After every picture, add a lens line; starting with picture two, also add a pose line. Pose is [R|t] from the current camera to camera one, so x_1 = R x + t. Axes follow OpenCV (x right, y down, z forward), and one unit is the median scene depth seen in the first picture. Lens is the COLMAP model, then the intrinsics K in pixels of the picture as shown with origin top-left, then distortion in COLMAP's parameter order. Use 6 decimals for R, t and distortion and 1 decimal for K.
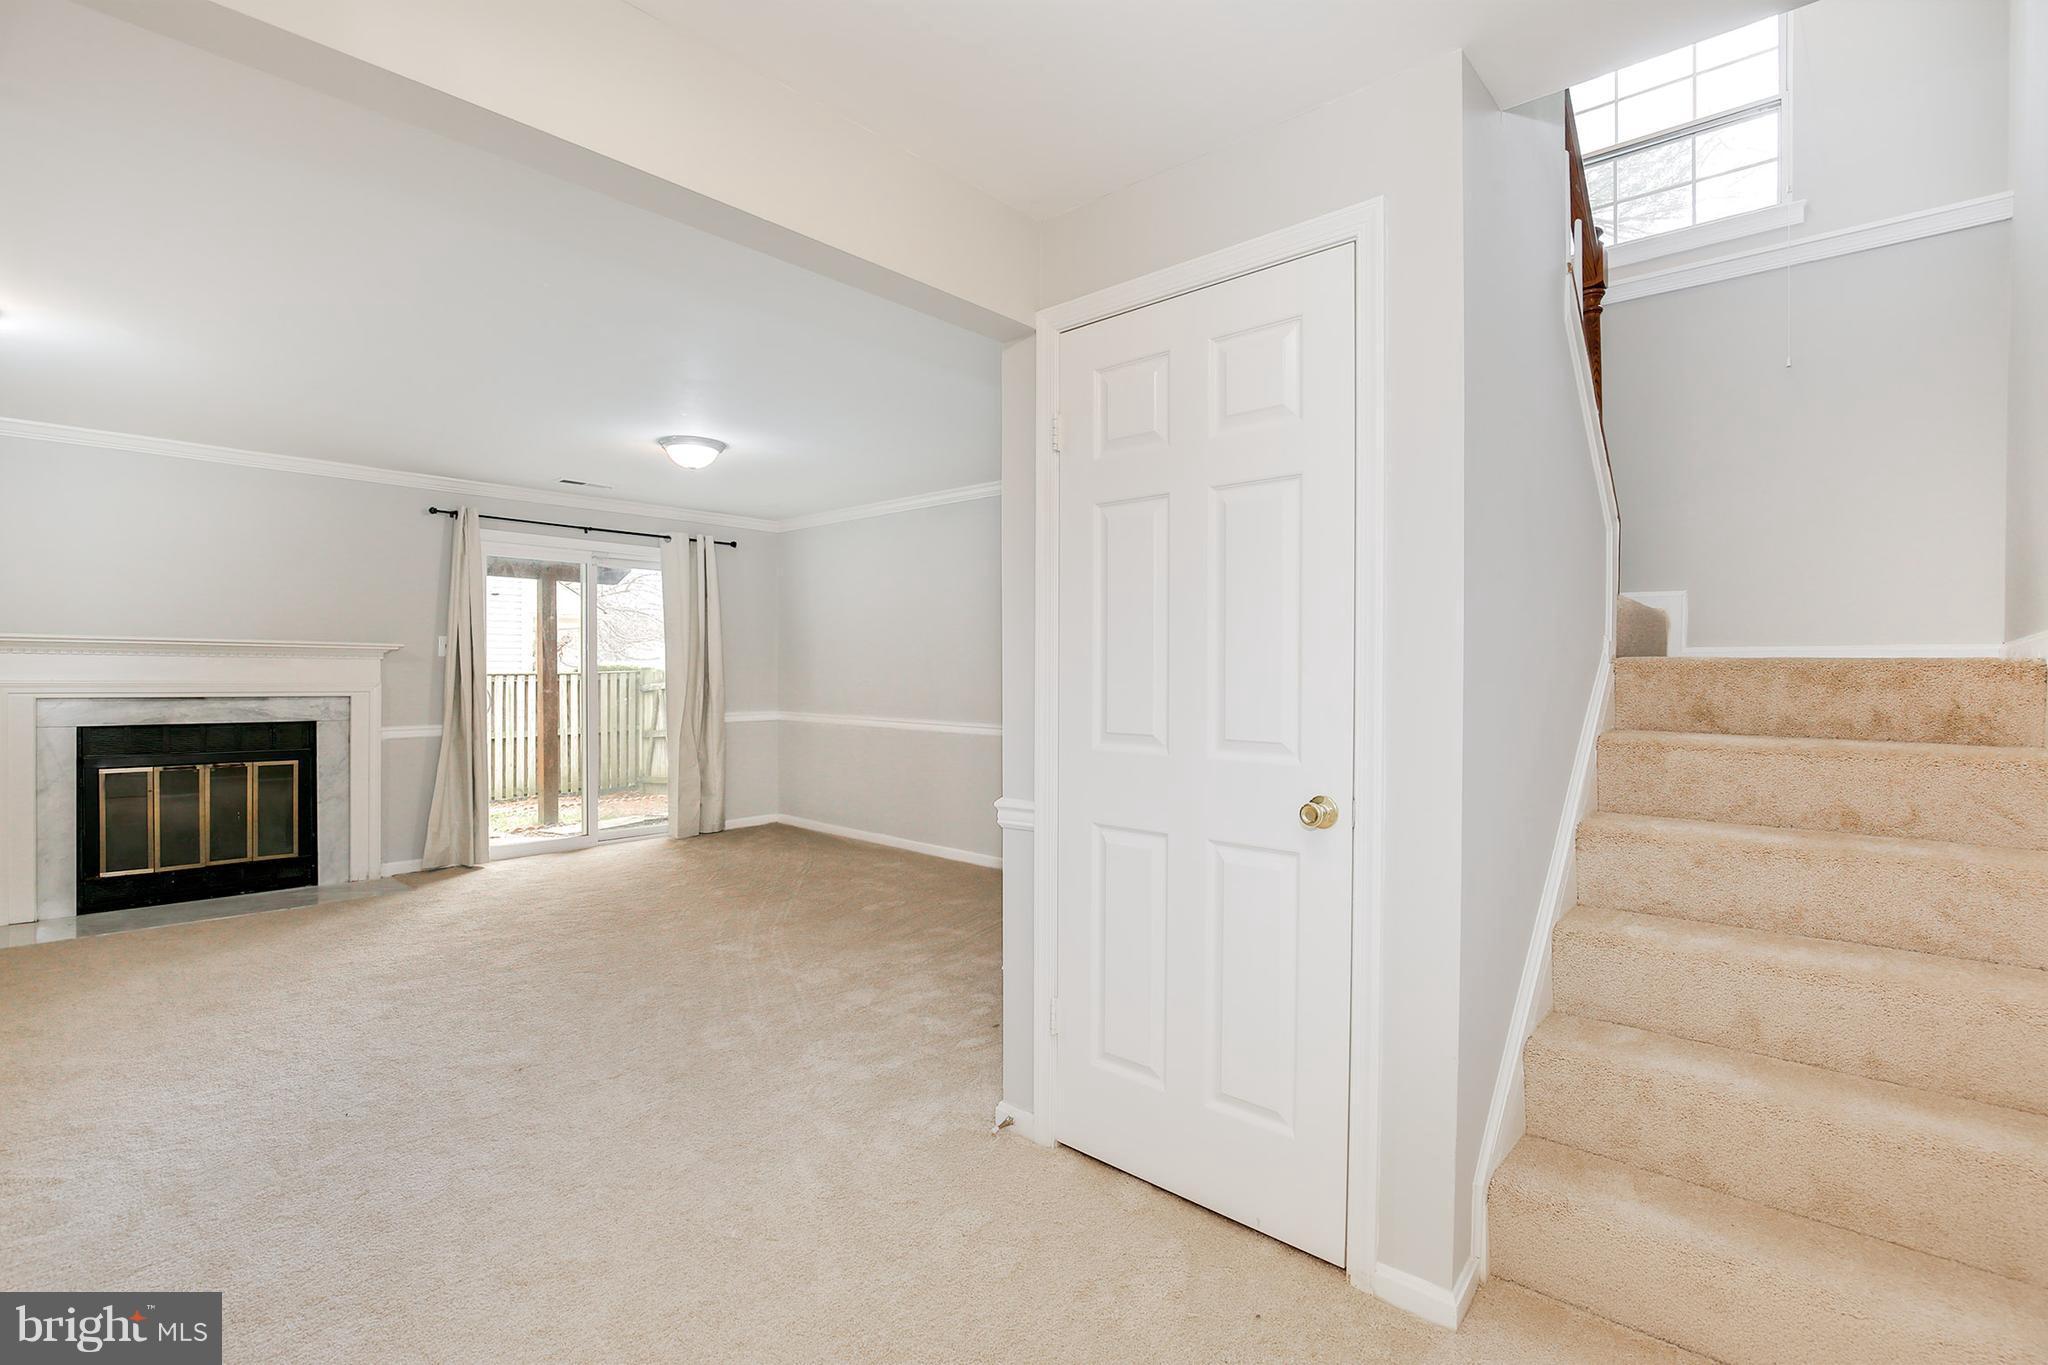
lens RADIAL K [[1021.3, 0, 1024.0], [0, 1021.3, 682.5], [0, 0, 1]] dist [-0.021837, 0.000180]
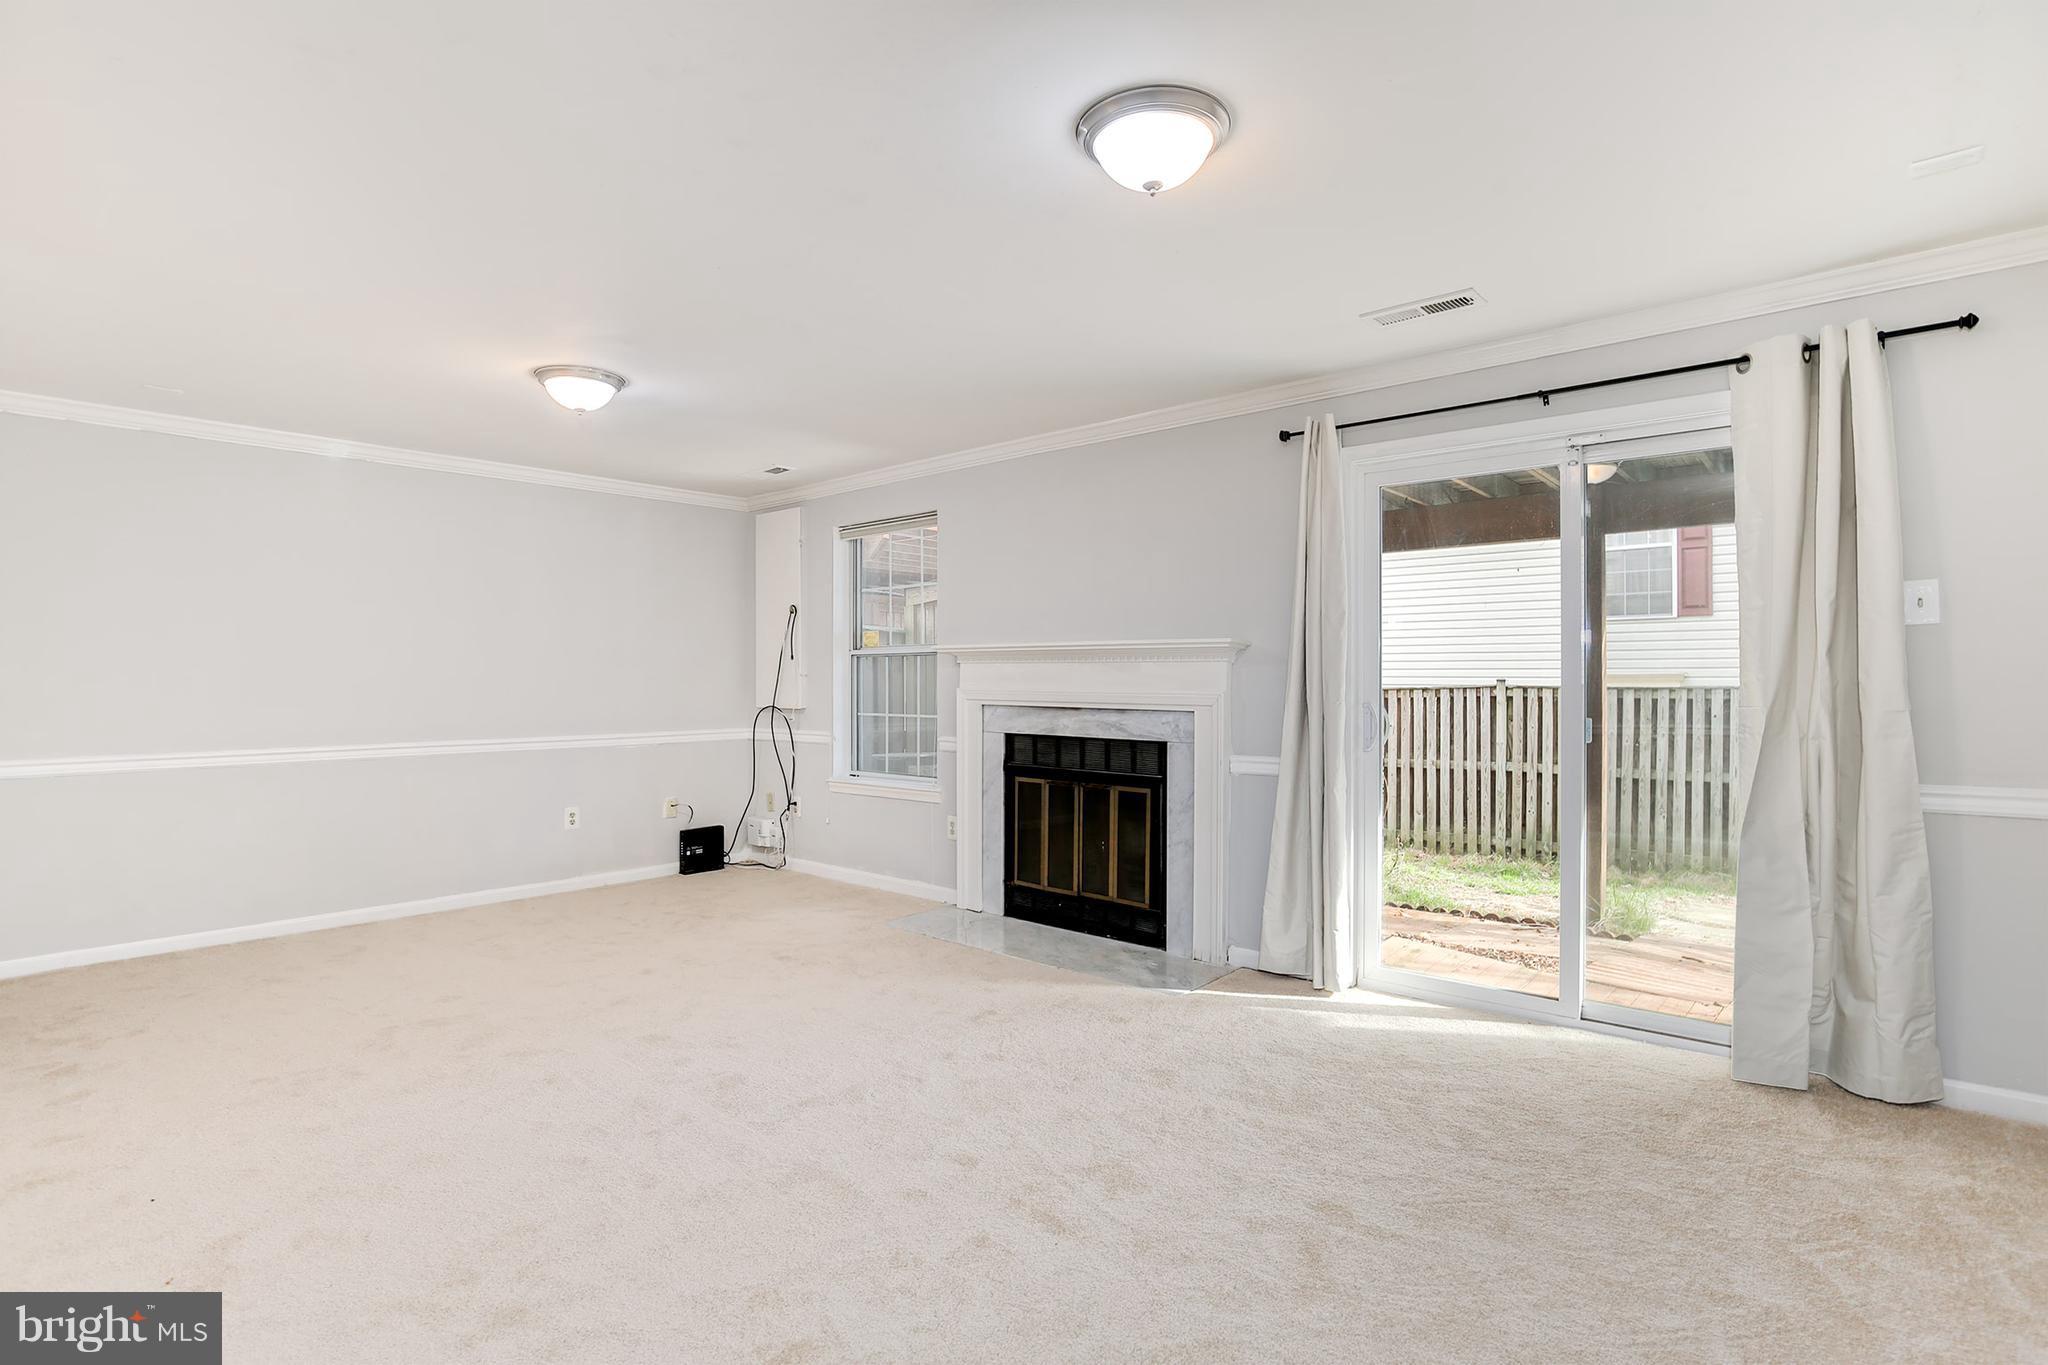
lens RADIAL K [[1021.3, 0, 1024.0], [0, 1021.3, 682.5], [0, 0, 1]] dist [-0.021837, 0.000180]
pose [[0.022619, -0.003398, -0.999738, 0.090586], [-0.008223, 0.999960, -0.003585, -0.004075], [0.999710, 0.008302, 0.022590, 0.881747]]
